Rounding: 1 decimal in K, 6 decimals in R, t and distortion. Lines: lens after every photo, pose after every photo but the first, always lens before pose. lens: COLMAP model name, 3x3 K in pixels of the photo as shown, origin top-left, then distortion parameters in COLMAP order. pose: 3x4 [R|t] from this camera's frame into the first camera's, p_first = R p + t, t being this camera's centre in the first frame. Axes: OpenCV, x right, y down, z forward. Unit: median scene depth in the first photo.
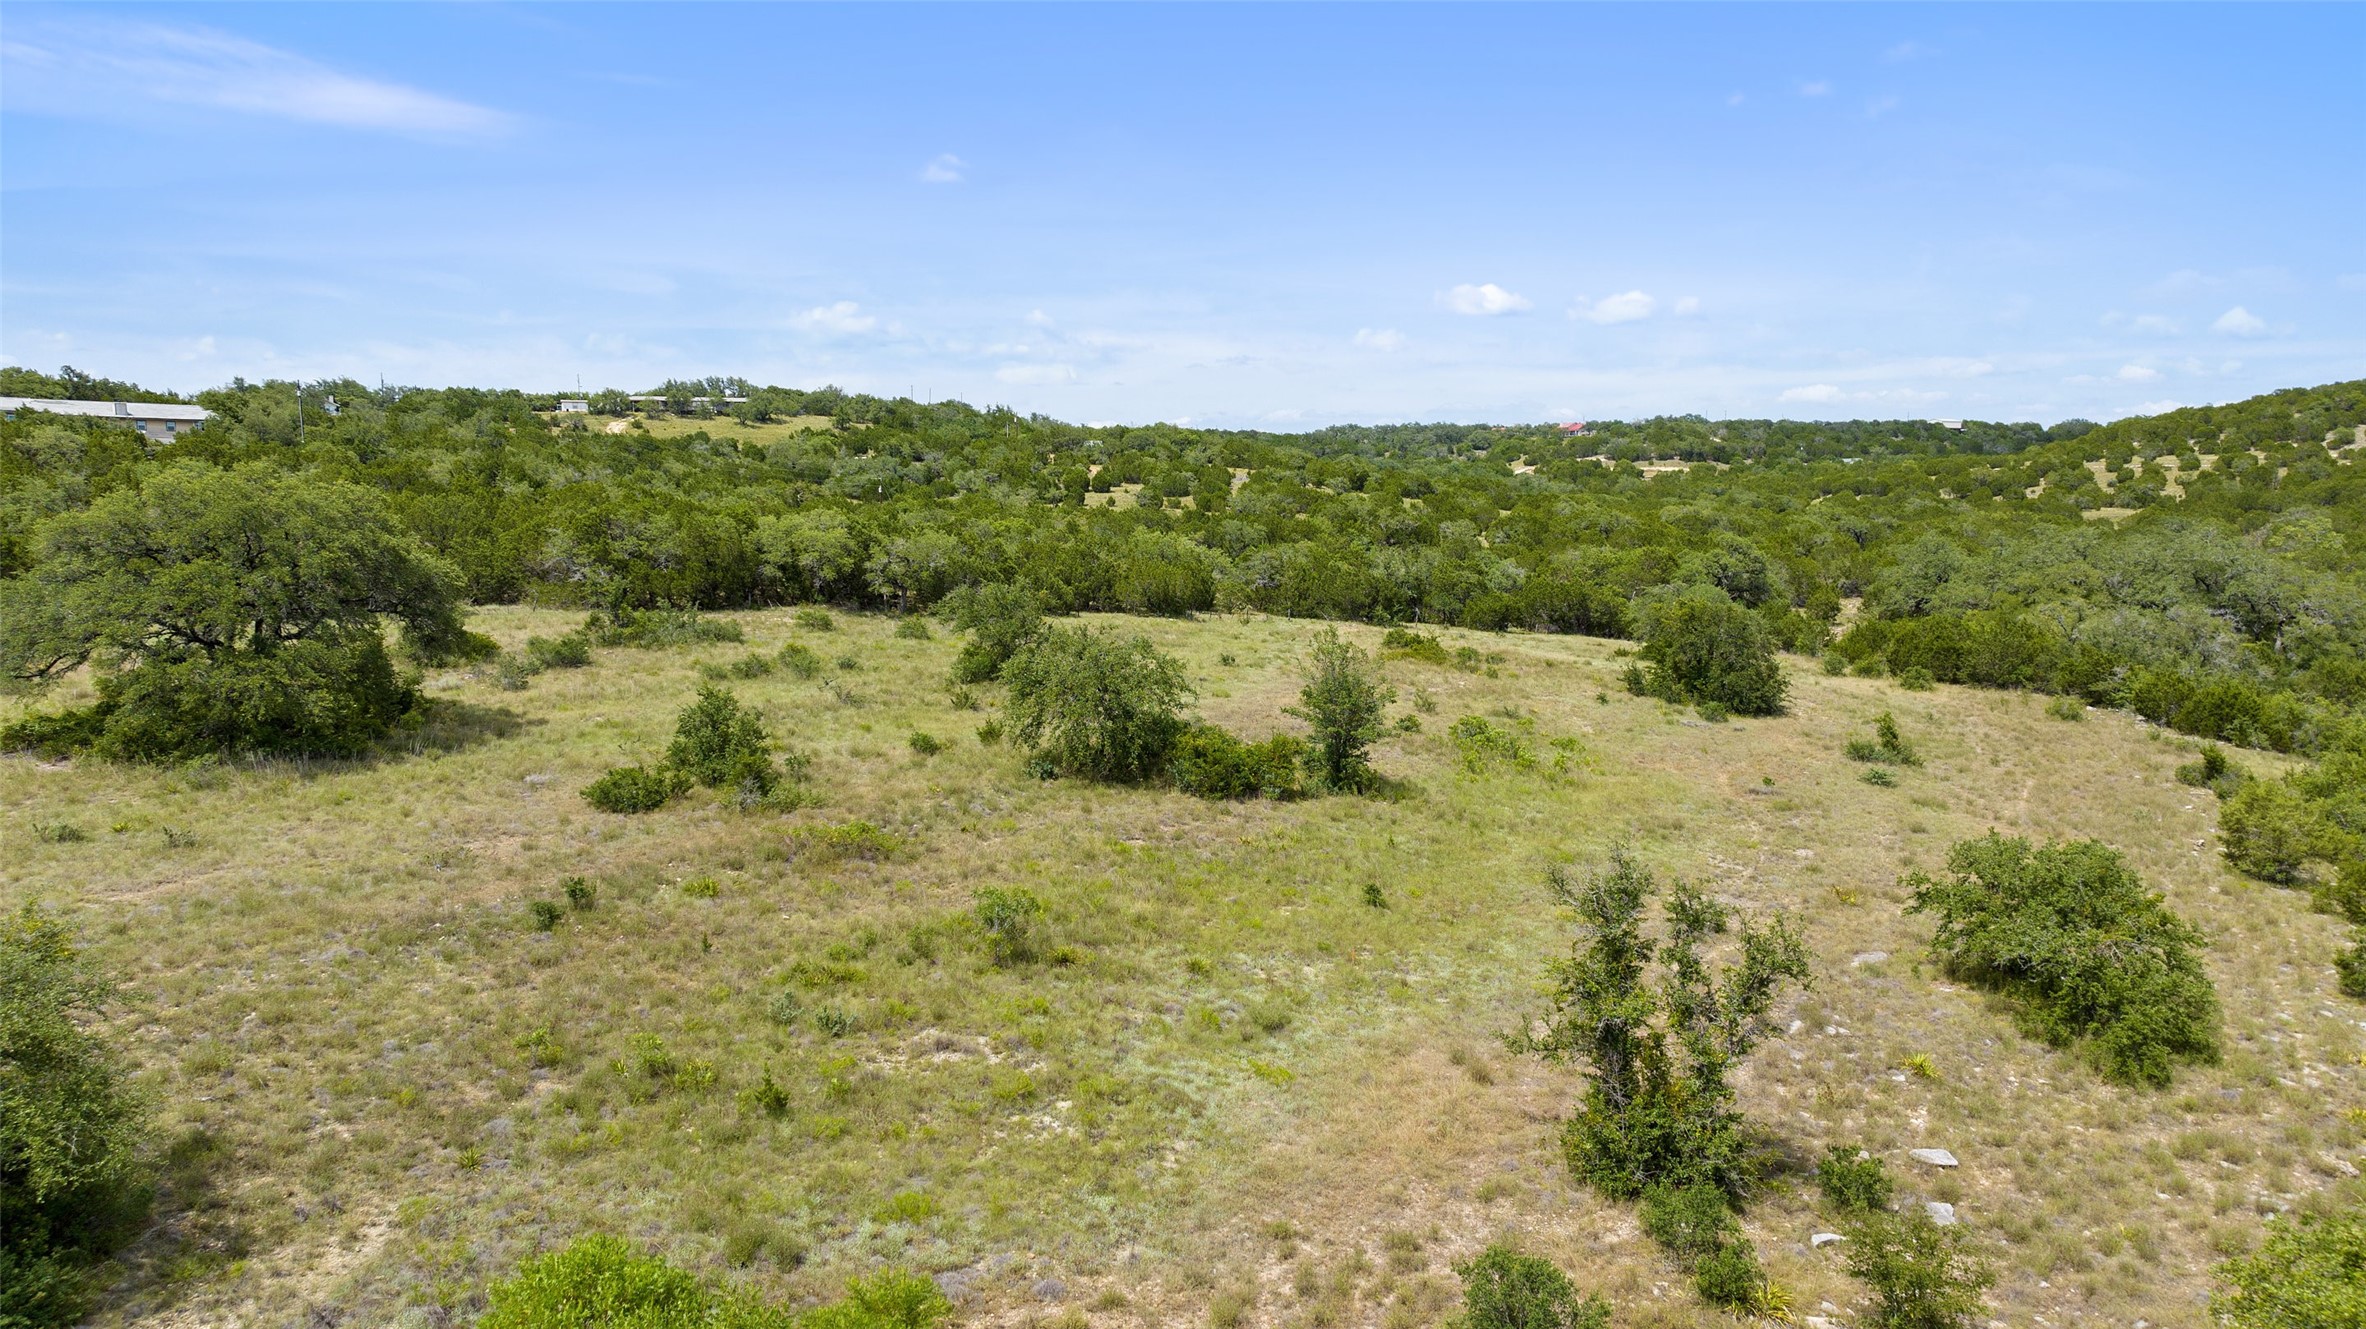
lens RADIAL K [[1691.8, 0, 1183.0], [0, 1691.8, 664.5], [0, 0, 1]] dist [-0.017269, -0.009726]
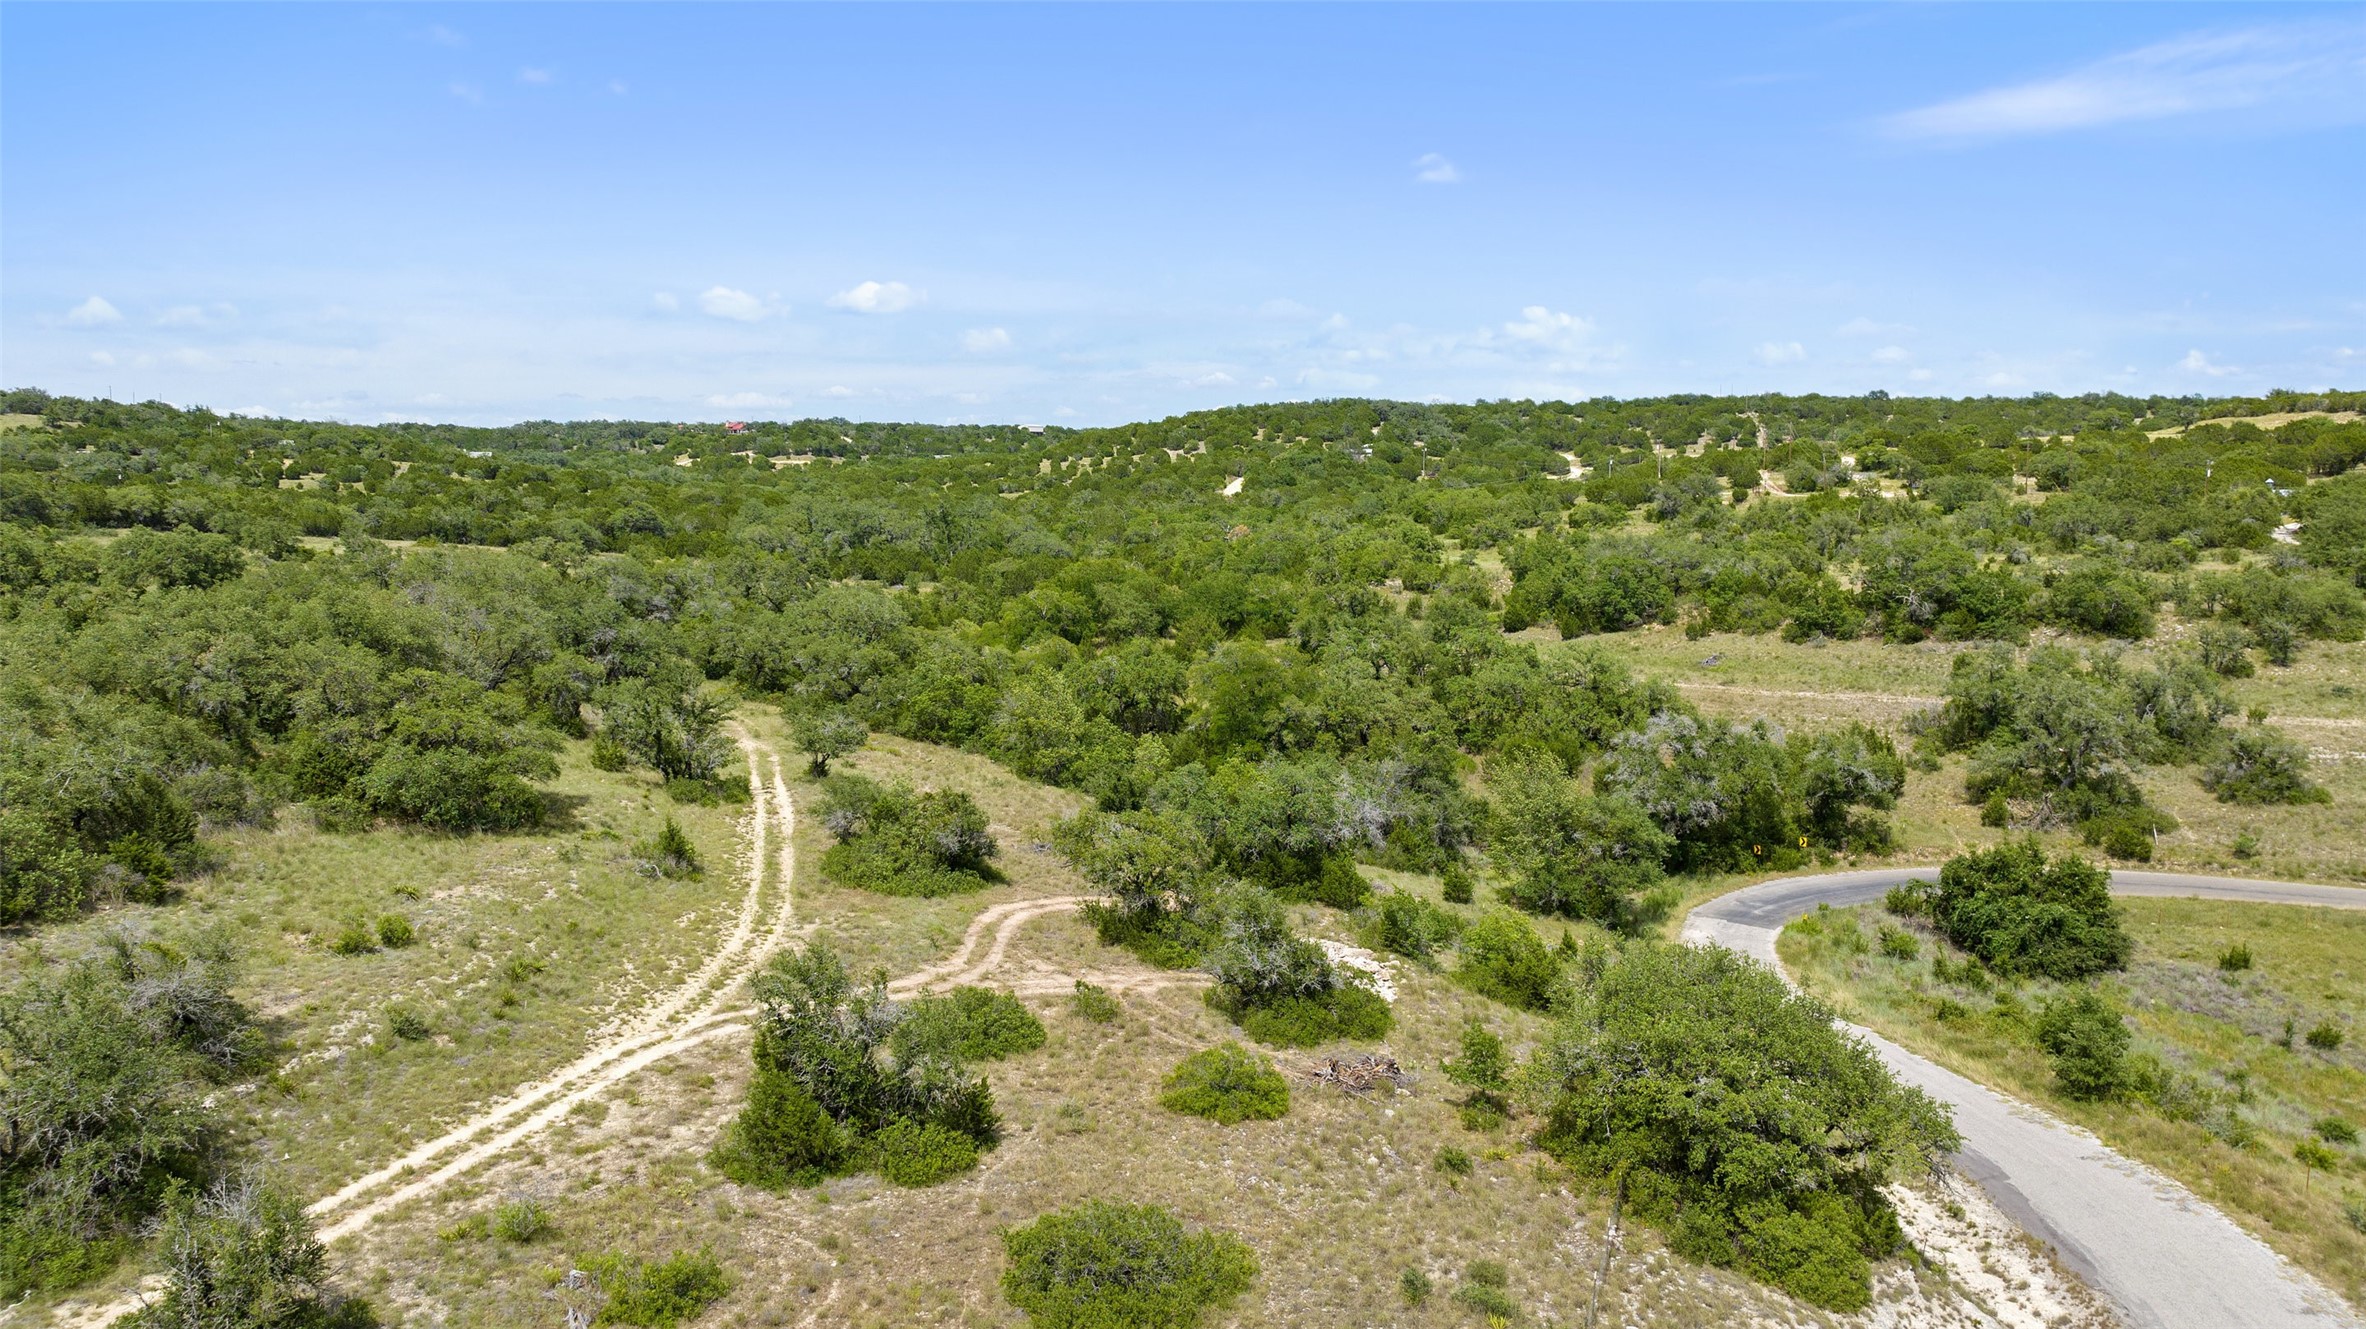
lens RADIAL K [[1691.8, 0, 1183.0], [0, 1691.8, 664.5], [0, 0, 1]] dist [-0.017269, -0.009726]
pose [[0.909836, -0.041343, 0.412902, 0.027115], [0.038722, 0.999142, 0.014718, 0.039199], [-0.413156, 0.002598, 0.910656, -0.377522]]
